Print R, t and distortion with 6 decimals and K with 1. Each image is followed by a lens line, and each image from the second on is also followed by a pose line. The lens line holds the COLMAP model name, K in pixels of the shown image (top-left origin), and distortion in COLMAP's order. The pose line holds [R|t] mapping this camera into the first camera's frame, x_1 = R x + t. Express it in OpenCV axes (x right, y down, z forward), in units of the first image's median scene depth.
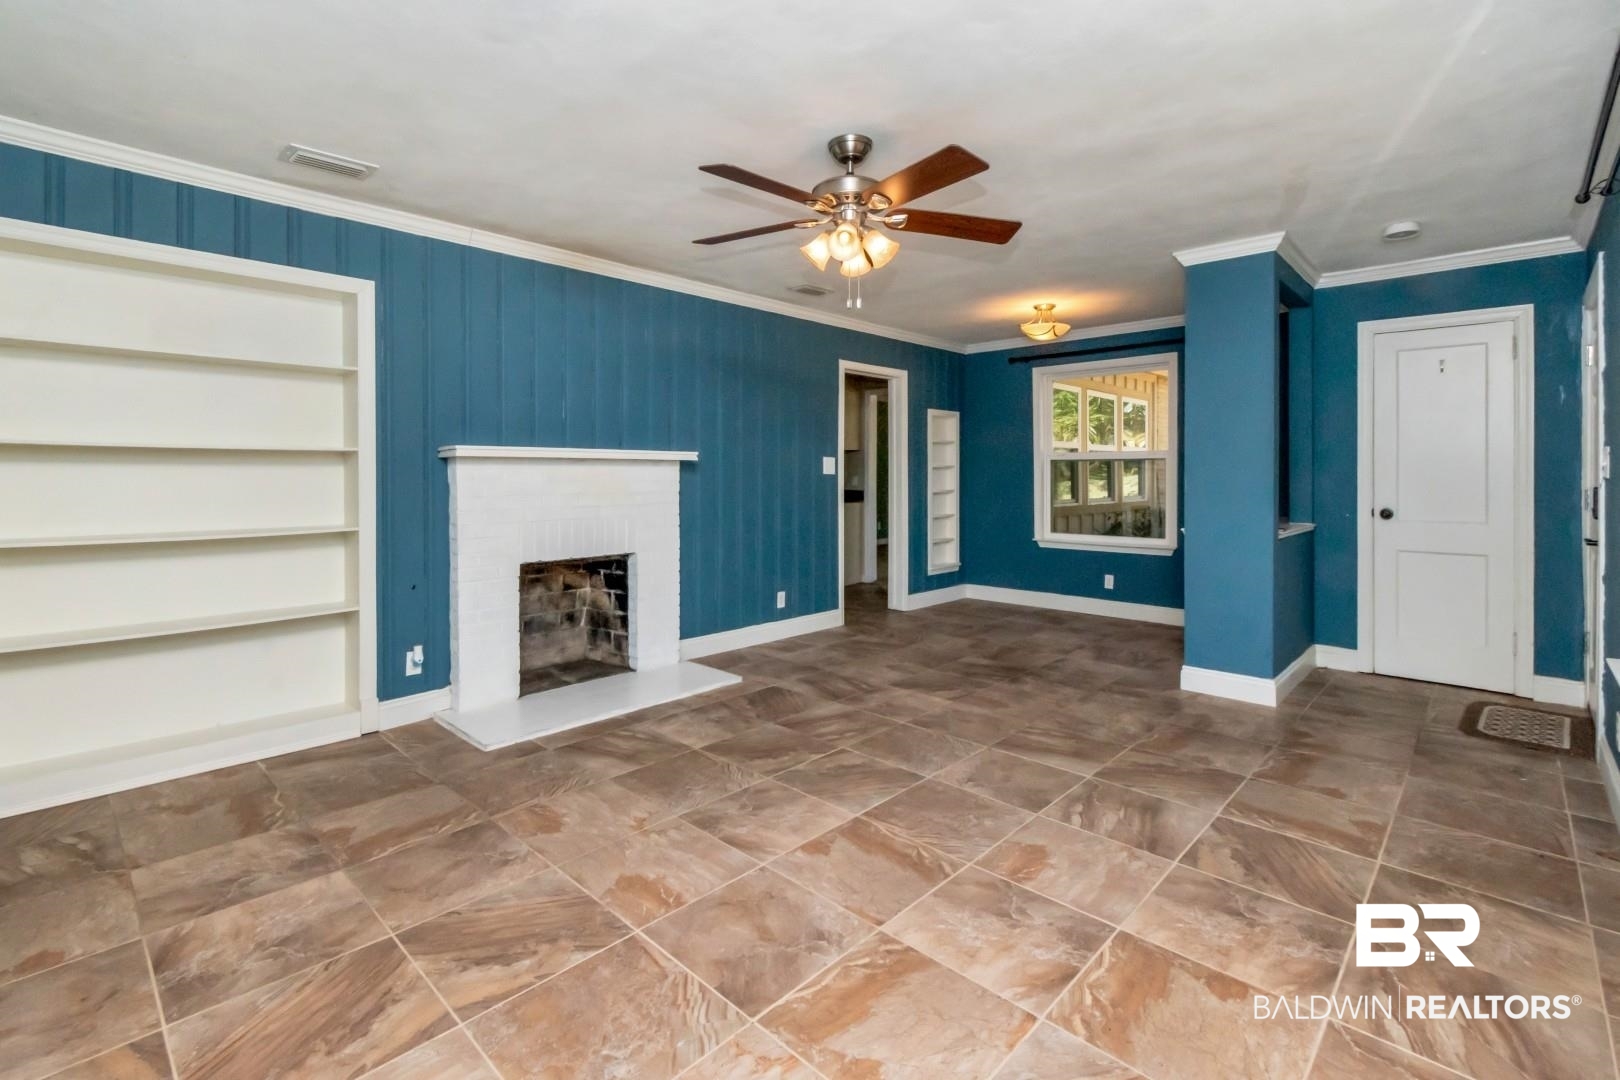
lens RADIAL K [[724.4, 0, 810.8], [0, 724.4, 469.5], [0, 0, 1]] dist [0.004082, -0.002505]
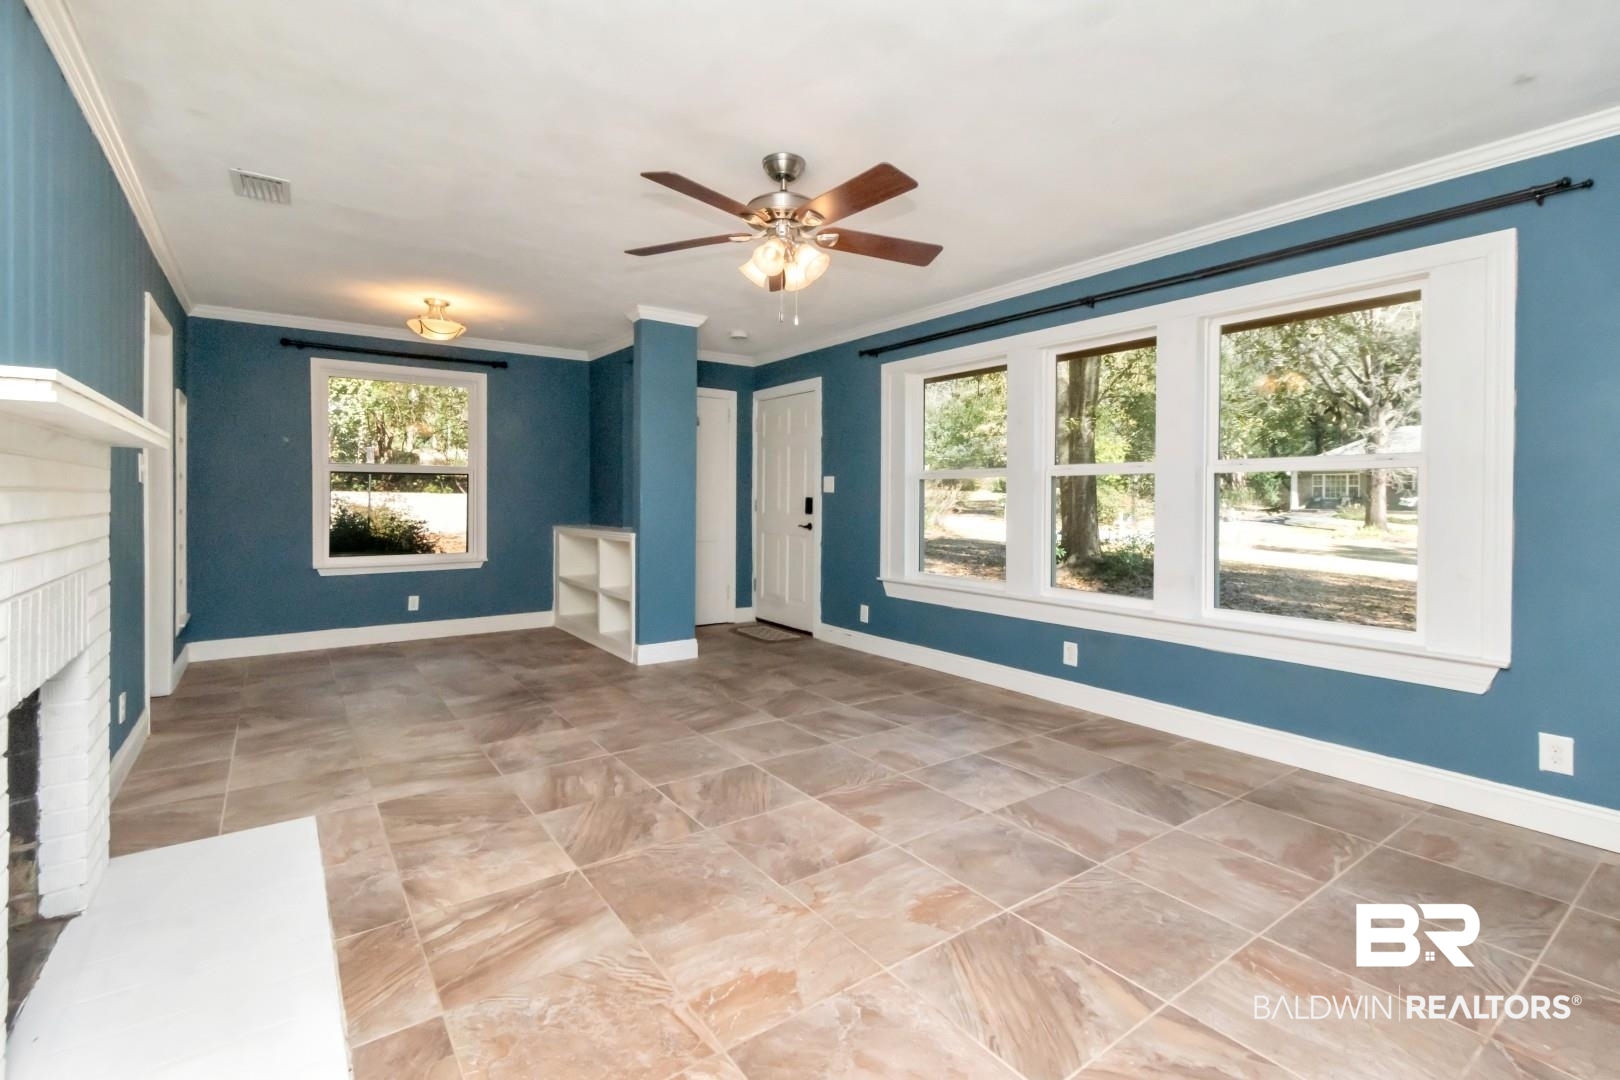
lens RADIAL K [[724.4, 0, 787.2], [0, 724.4, 480.6], [0, 0, 1]] dist [0.004082, -0.002505]
pose [[0.202694, 0.024618, 0.978933, -0.808634], [-0.010774, 0.999679, -0.022909, 0.024956], [-0.979183, -0.005903, 0.202894, 0.661135]]
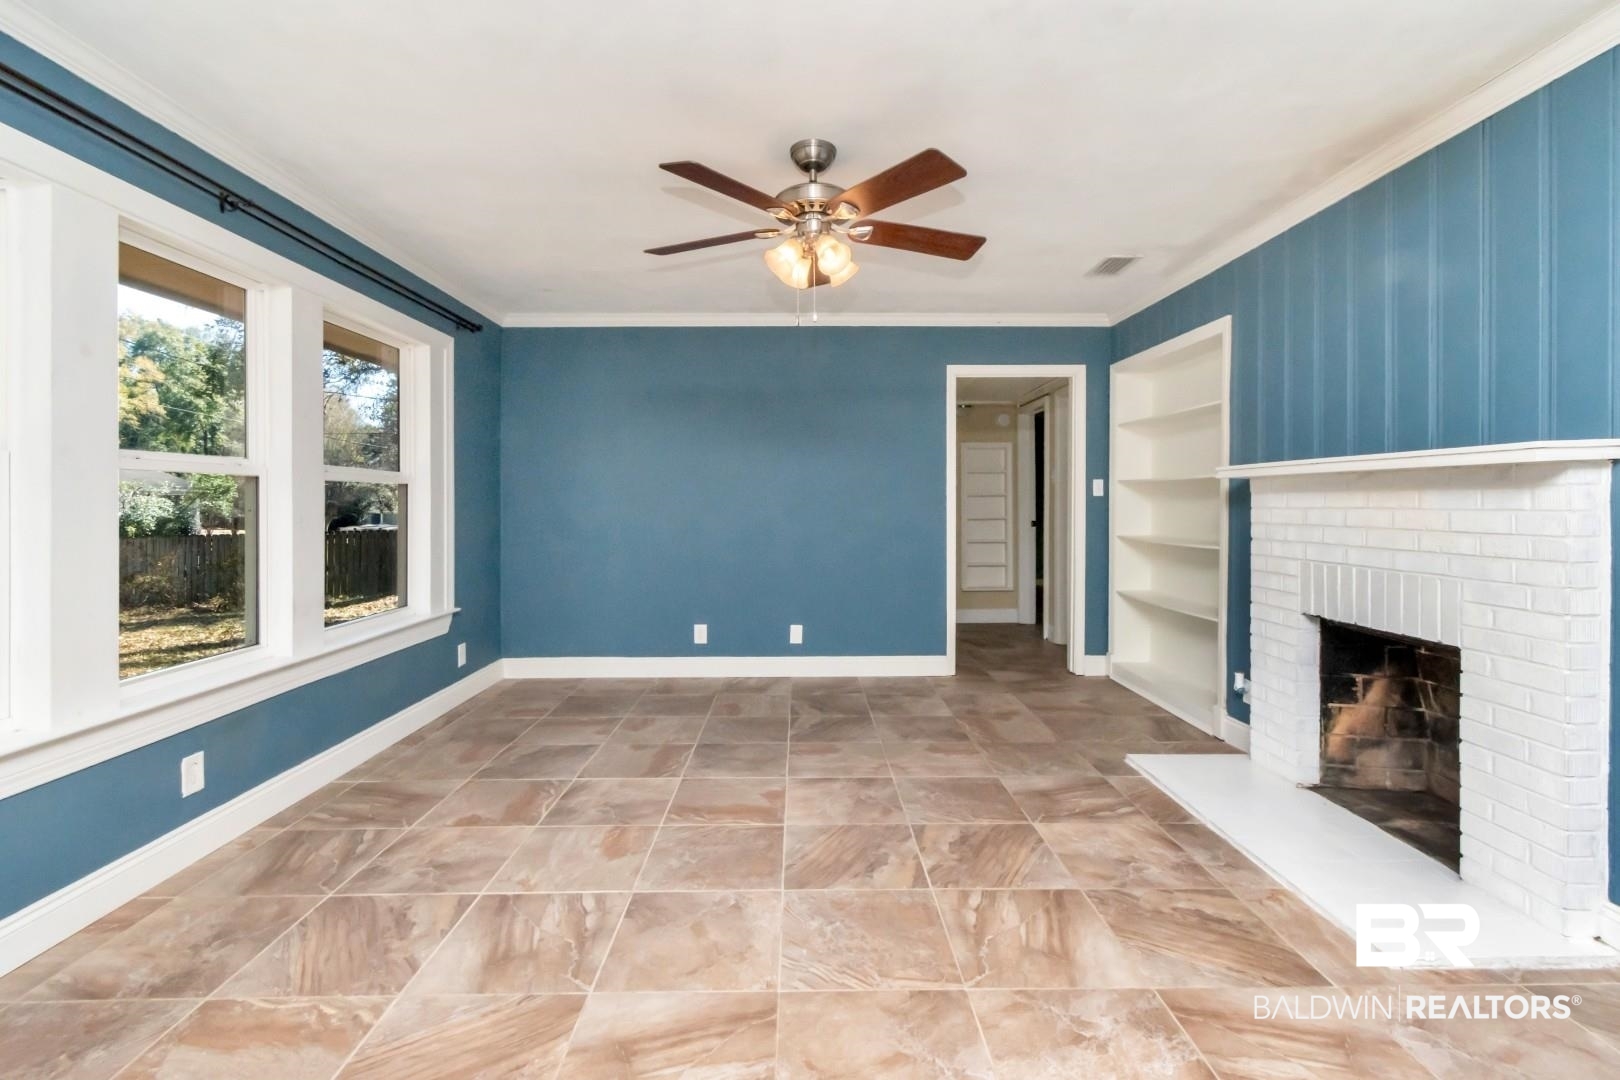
lens RADIAL K [[724.4, 0, 805.0], [0, 724.4, 499.4], [0, 0, 1]] dist [0.004082, -0.002505]
pose [[-0.717573, -0.003772, -0.696473, 0.617106], [0.002556, 0.999964, -0.008049, 0.016320], [0.696478, -0.007556, -0.717538, 1.420304]]
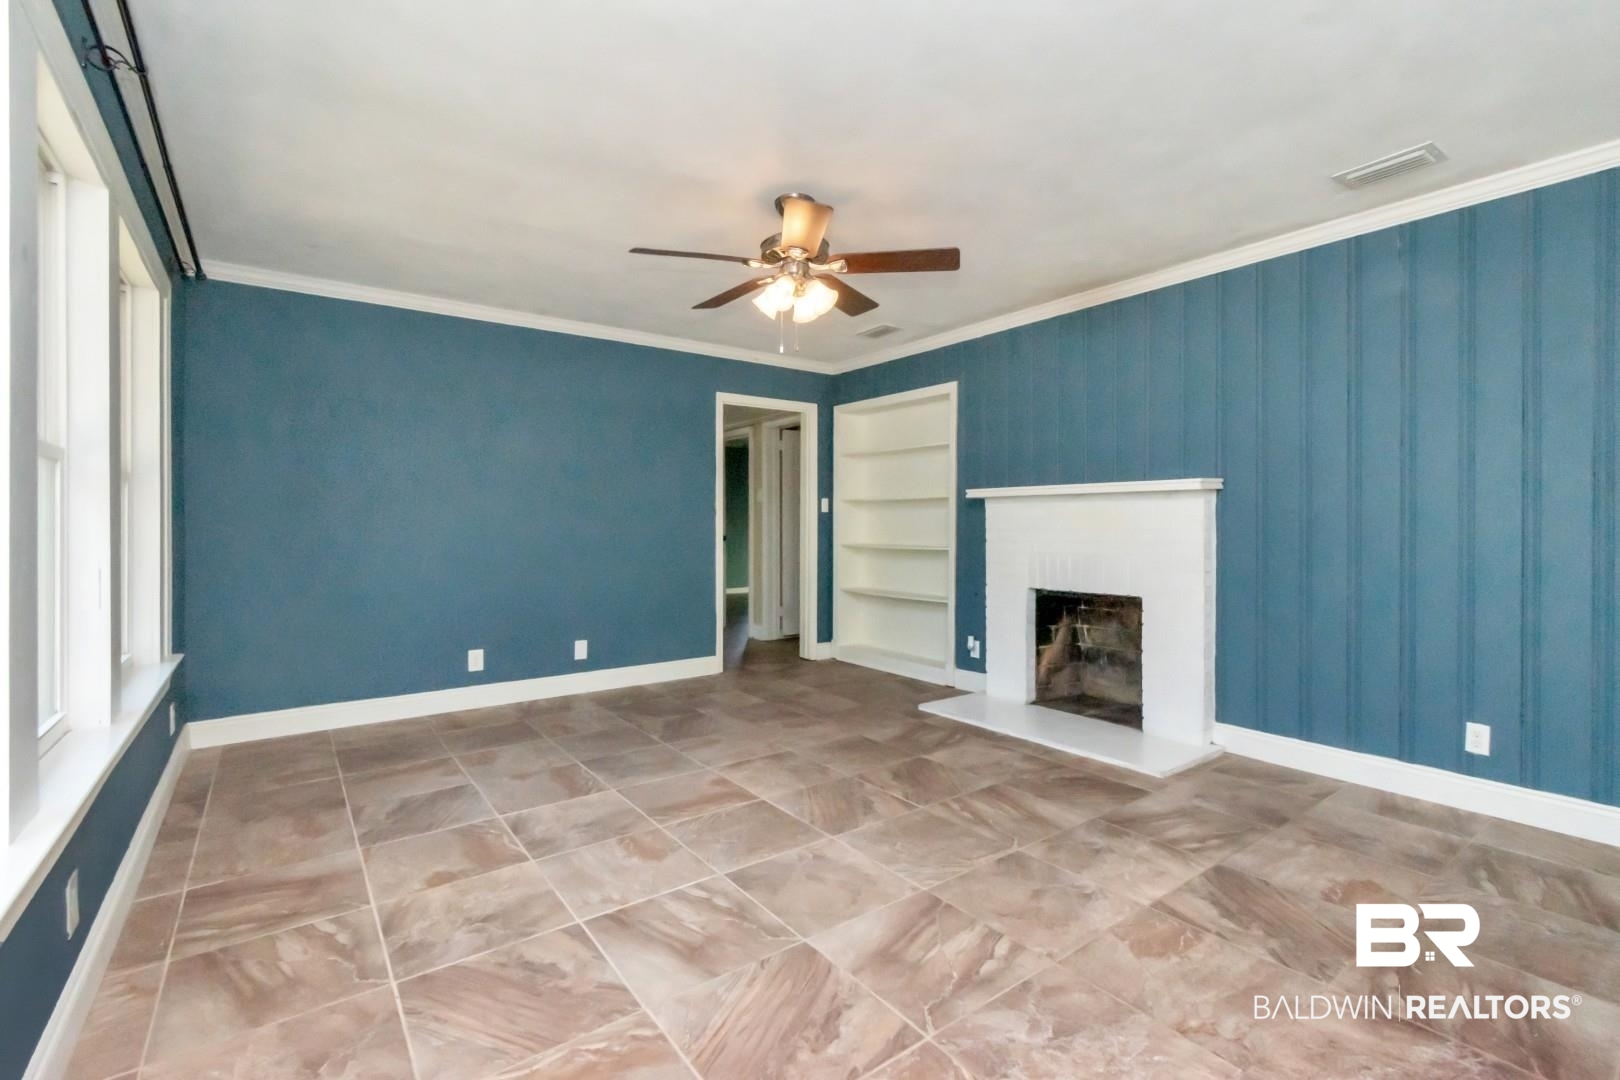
lens RADIAL K [[724.4, 0, 803.1], [0, 724.4, 508.6], [0, 0, 1]] dist [0.004082, -0.002505]
pose [[-0.174411, -0.024748, -0.984362, 0.958832], [0.004258, 0.999656, -0.025887, 0.038772], [0.984664, -0.008707, -0.174246, 1.017300]]
